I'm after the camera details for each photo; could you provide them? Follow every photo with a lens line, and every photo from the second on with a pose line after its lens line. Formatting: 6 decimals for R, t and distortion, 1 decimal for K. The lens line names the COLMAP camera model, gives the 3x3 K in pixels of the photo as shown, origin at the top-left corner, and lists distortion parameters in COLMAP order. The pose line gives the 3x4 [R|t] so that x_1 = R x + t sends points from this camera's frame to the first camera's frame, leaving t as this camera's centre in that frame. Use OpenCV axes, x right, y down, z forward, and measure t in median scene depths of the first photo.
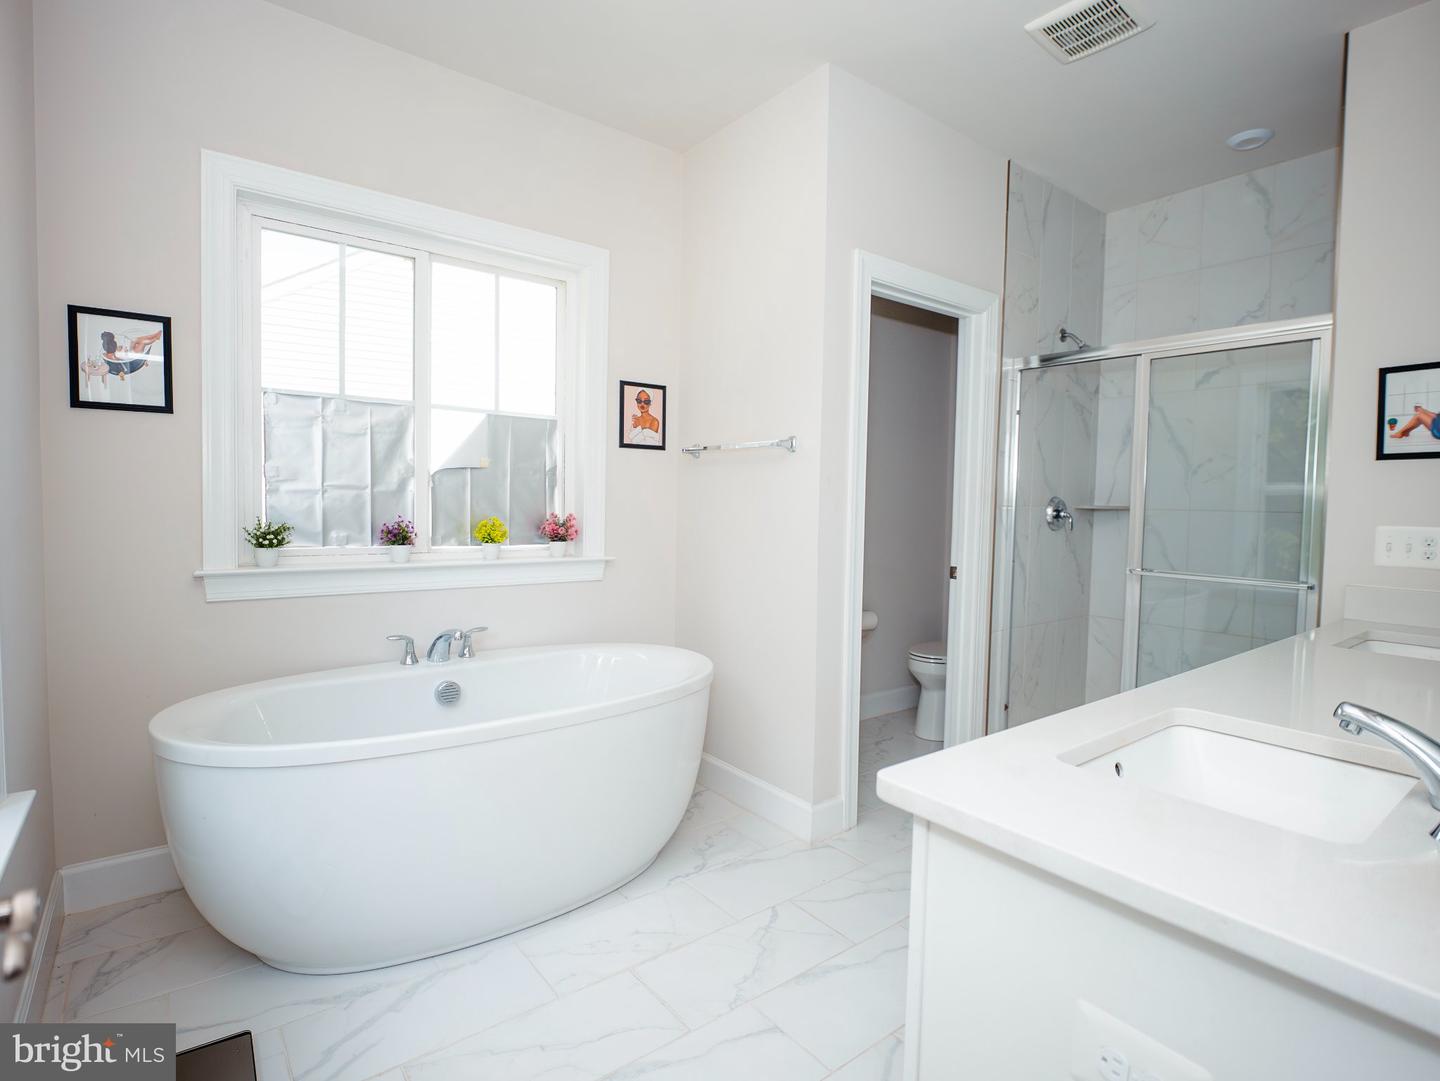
lens RADIAL K [[741.0, 0, 719.5], [0, 741.0, 537.8], [0, 0, 1]] dist [-0.000068, -0.000040]
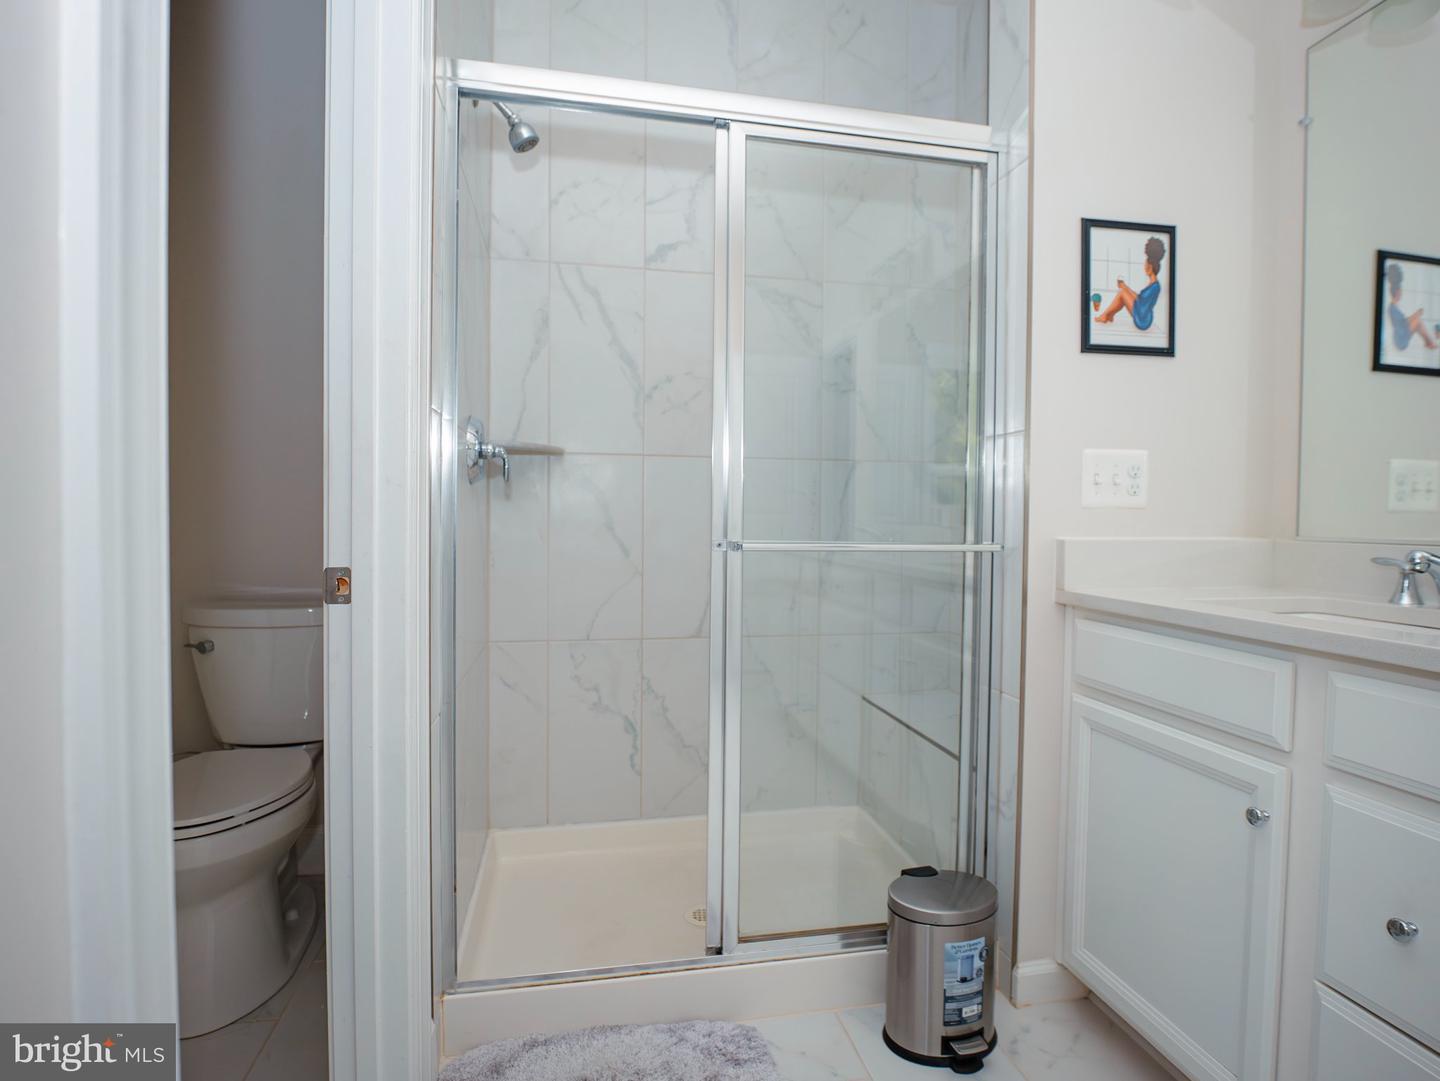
lens RADIAL K [[741.0, 0, 717.2], [0, 741.0, 532.1], [0, 0, 1]] dist [-0.000068, -0.000040]
pose [[0.438754, -0.031023, 0.898071, 0.123380], [0.042720, 0.998994, 0.013638, 0.036473], [-0.897591, 0.032381, 0.439638, 1.017346]]
